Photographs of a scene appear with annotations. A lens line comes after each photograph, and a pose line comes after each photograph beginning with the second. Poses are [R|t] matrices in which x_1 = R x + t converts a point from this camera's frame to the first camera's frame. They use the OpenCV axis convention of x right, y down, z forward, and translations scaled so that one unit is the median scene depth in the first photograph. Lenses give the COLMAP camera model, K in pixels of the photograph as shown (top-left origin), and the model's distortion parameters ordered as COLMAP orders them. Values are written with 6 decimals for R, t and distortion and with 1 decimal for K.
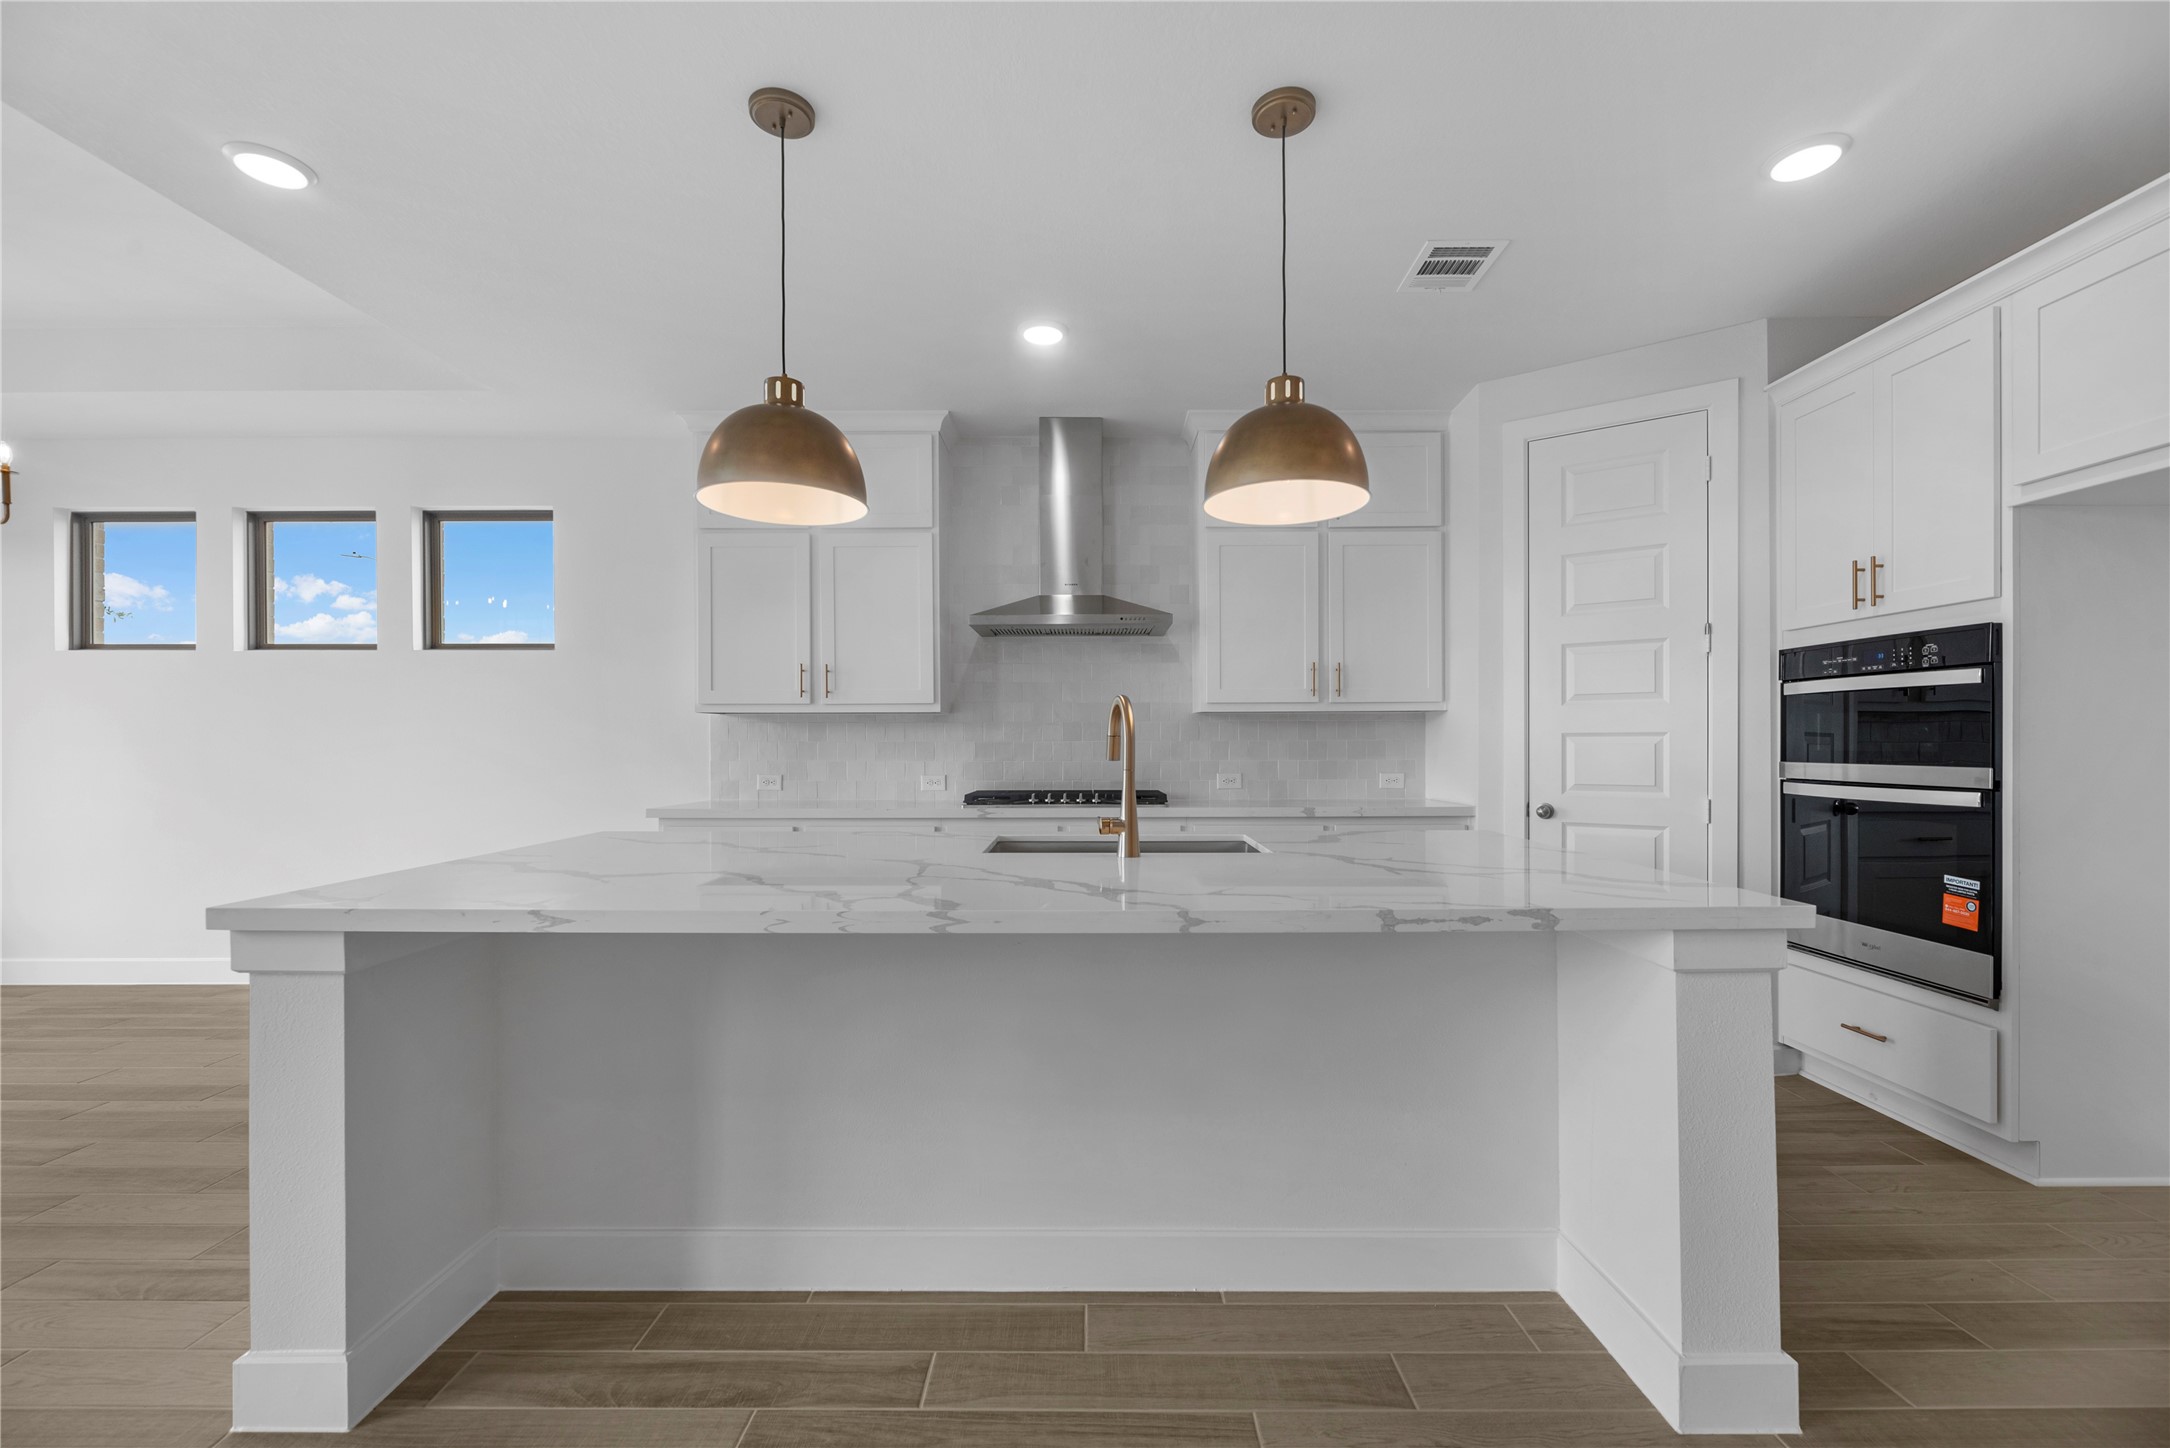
lens RADIAL K [[884.3, 0, 1097.9], [0, 884.3, 747.0], [0, 0, 1]] dist [-0.000628, -0.000150]
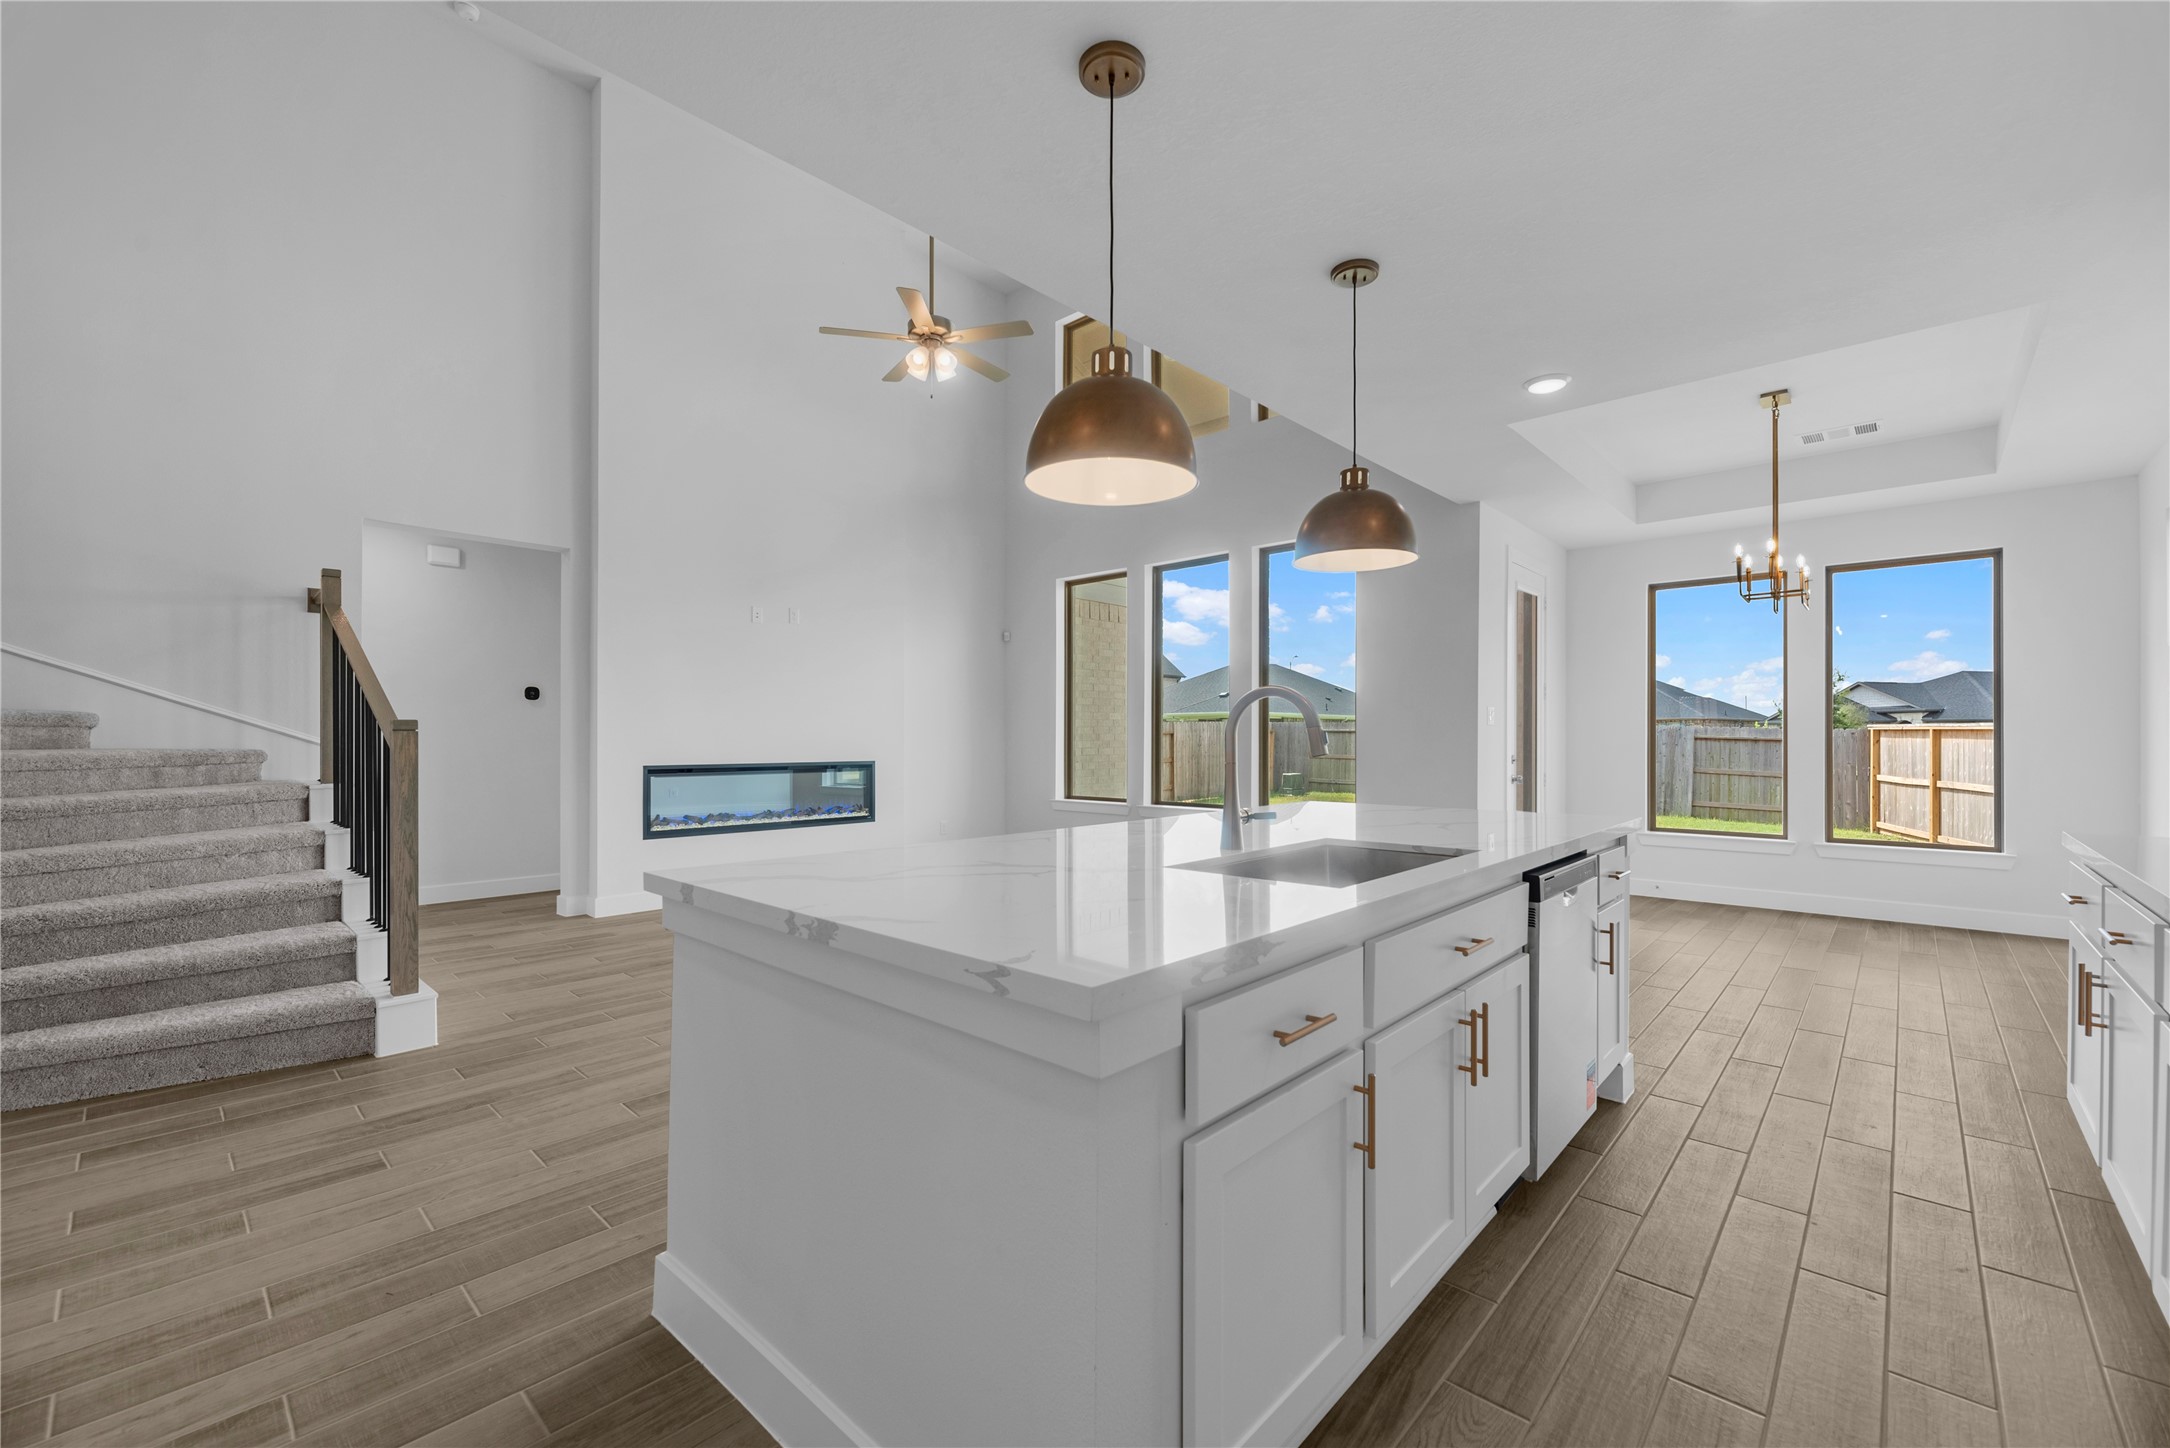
lens RADIAL K [[884.3, 0, 1085.0], [0, 884.3, 736.6], [0, 0, 1]] dist [-0.000628, -0.000150]
pose [[-0.680369, 0.000936, -0.732869, 0.692339], [-0.003478, 0.999984, 0.004506, -0.007280], [0.732861, 0.005615, -0.680355, 1.216621]]
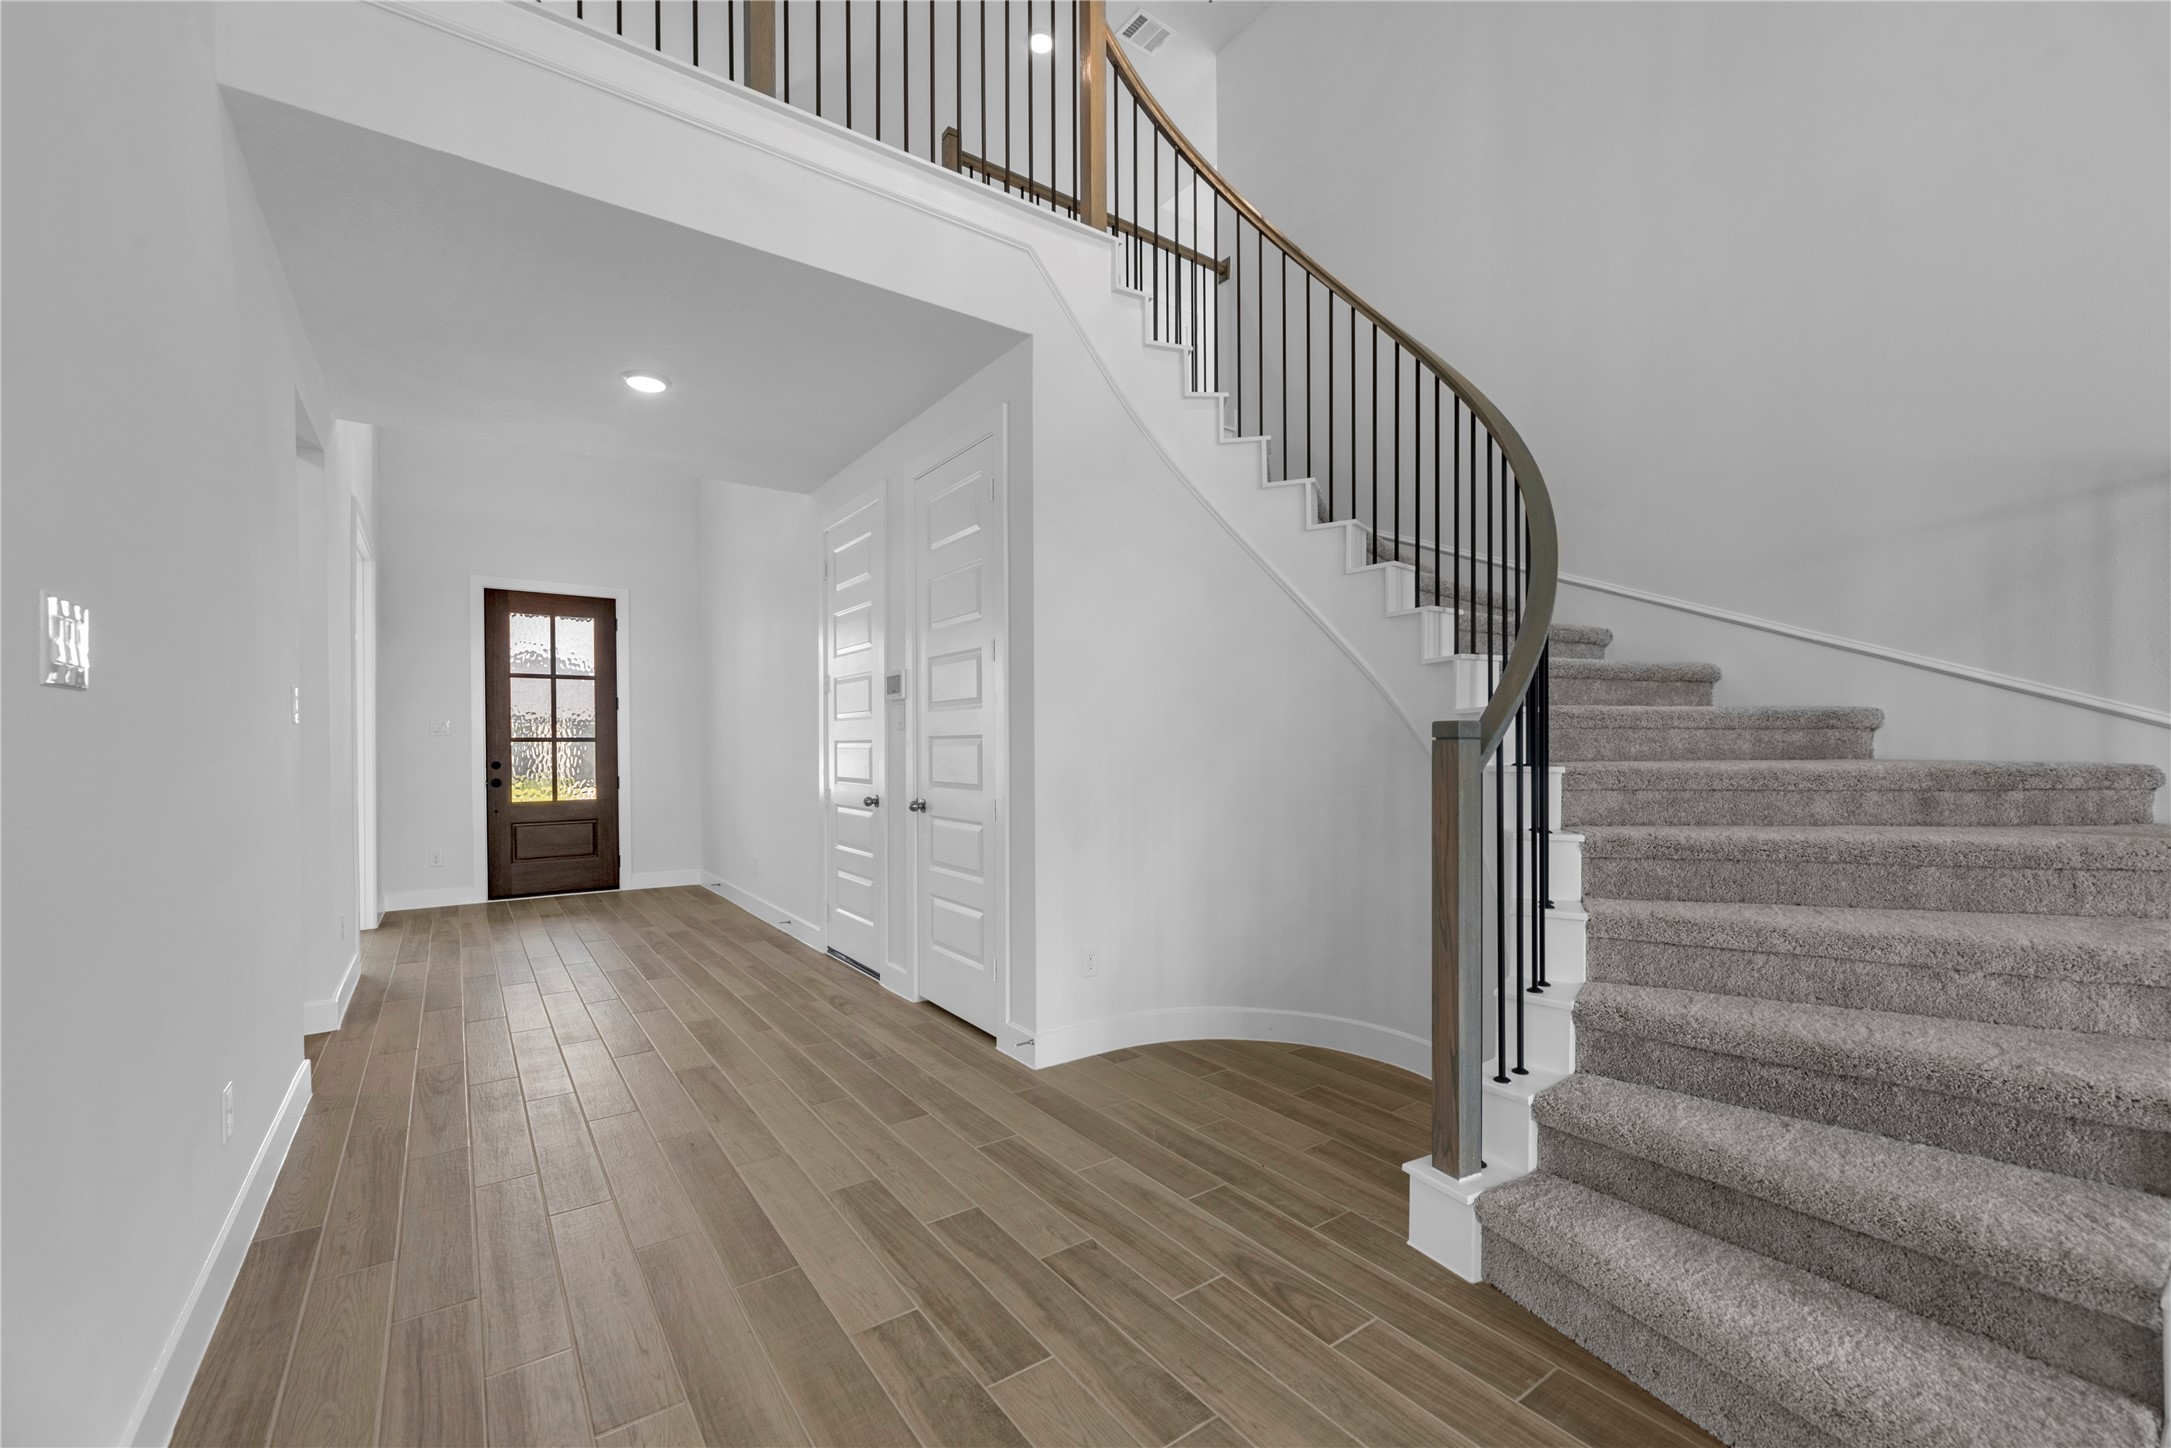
lens RADIAL K [[884.7, 0, 1092.3], [0, 884.7, 751.3], [0, 0, 1]] dist [-0.000628, -0.000150]
pose [[-0.586050, -0.000018, 0.810275, 0.430552], [0.011016, 0.999907, 0.007989, -0.001862], [-0.810200, 0.013608, -0.585995, 0.305459]]
